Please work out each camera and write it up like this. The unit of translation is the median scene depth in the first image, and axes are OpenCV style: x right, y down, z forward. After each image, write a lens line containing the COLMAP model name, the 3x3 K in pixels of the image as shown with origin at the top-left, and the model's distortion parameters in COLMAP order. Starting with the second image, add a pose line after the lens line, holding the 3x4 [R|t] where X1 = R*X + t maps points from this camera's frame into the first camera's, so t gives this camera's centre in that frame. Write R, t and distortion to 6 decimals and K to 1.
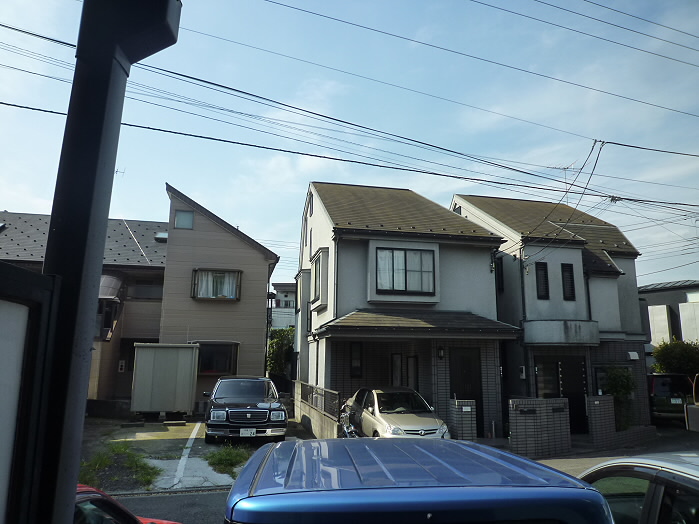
lens RADIAL K [[516.3, 0, 350.0], [0, 516.3, 262.1], [0, 0, 1]] dist [-0.020488, -0.025042]
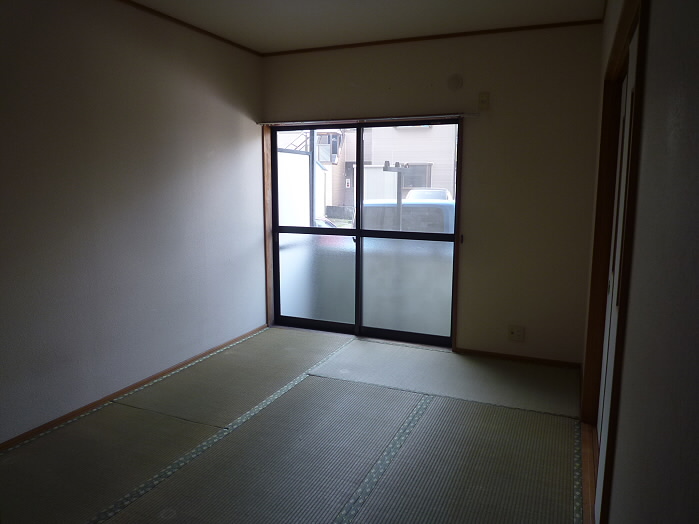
lens RADIAL K [[516.3, 0, 349.5], [0, 516.3, 261.6], [0, 0, 1]] dist [-0.020488, -0.025042]
pose [[0.915714, 0.051555, -0.398511, 0.107583], [0.089310, 0.940818, 0.326932, -0.043990], [0.391781, -0.334967, 0.856916, -0.221463]]
